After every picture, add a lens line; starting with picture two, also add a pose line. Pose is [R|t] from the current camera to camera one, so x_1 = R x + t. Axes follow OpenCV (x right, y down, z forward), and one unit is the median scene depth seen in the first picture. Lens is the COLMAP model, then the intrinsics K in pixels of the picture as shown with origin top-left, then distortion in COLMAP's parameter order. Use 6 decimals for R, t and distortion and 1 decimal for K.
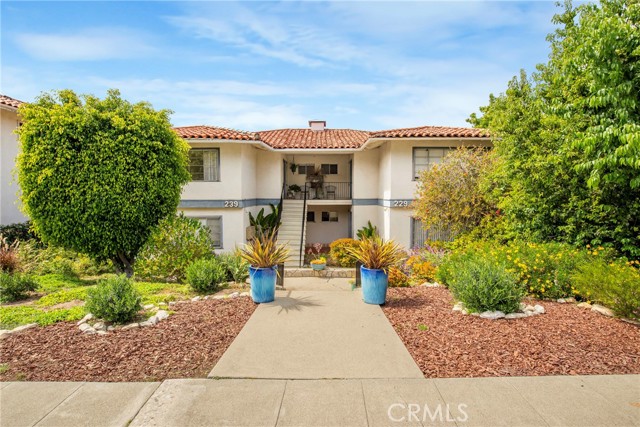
lens RADIAL K [[295.6, 0, 319.6], [0, 295.6, 210.7], [0, 0, 1]] dist [-0.022435, -0.000040]
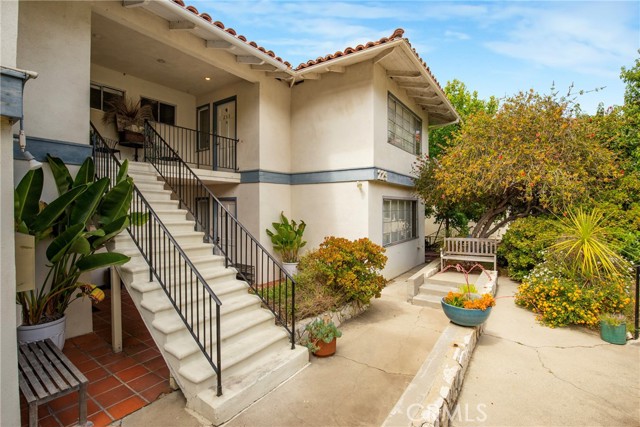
lens RADIAL K [[295.6, 0, 319.6], [0, 295.6, 210.7], [0, 0, 1]] dist [-0.022435, -0.000040]
pose [[0.567730, -0.008437, 0.823172, -0.337408], [0.040691, 0.999013, -0.017825, 0.061087], [-0.822209, 0.043615, 0.567513, 0.838391]]
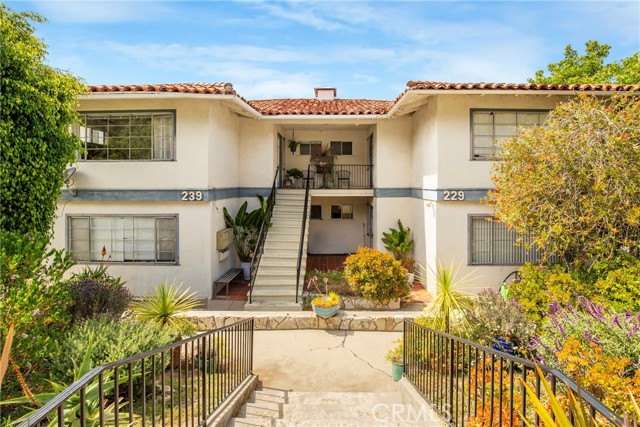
lens RADIAL K [[309.5, 0, 330.1], [0, 309.5, 181.4], [0, 0, 1]] dist [-0.022763, 0.000294]
pose [[0.999986, 0.001127, 0.005229, 0.000628], [-0.000803, 0.998109, -0.061458, -0.013901], [-0.005288, 0.061453, 0.998096, 0.358365]]
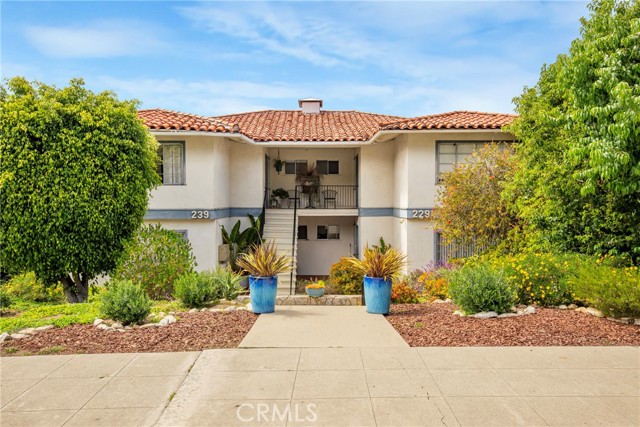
lens RADIAL K [[463.6, 0, 320.0], [0, 463.6, 213.5], [0, 0, 1]] dist [0.031289, 0.000786]
pose [[0.999775, -0.000605, 0.021219, -0.016135], [0.001231, 0.999564, -0.029506, 0.011923], [-0.021192, 0.029525, 0.999339, -0.228789]]
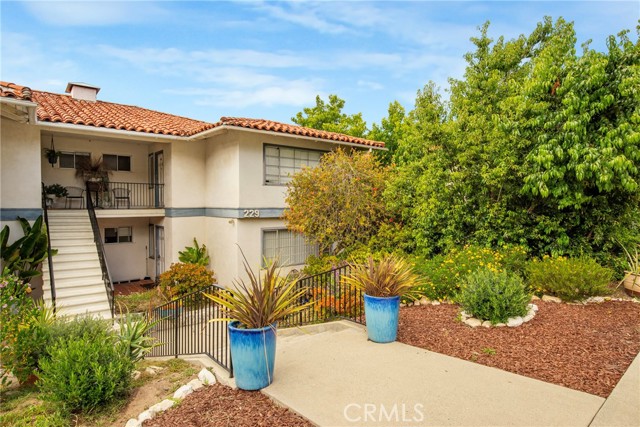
lens RADIAL K [[363.3, 0, 318.1], [0, 363.3, 216.5], [0, 0, 1]] dist [-0.004710, -0.000787]
pose [[0.763236, -0.021606, 0.645759, -0.238243], [0.031584, 0.999494, -0.003888, -0.006531], [-0.645348, 0.023363, 0.763532, 0.158107]]
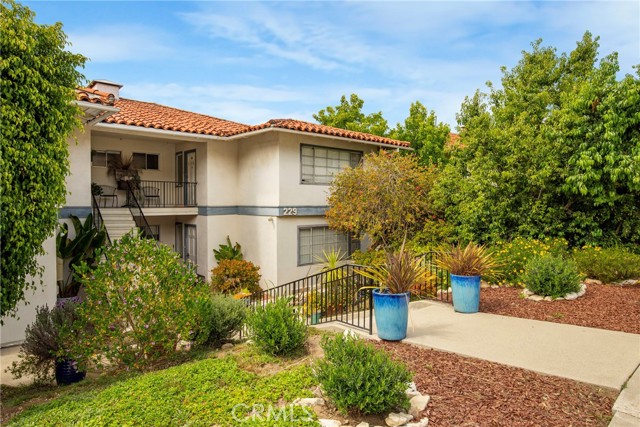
lens RADIAL K [[393.1, 0, 320.0], [0, 393.1, 213.5], [0, 0, 1]] dist [-0.000499, -0.001314]
pose [[0.738003, -0.017966, 0.674559, -0.436308], [0.033699, 0.999379, -0.010251, -0.004289], [-0.673956, 0.030297, 0.738150, 0.157479]]
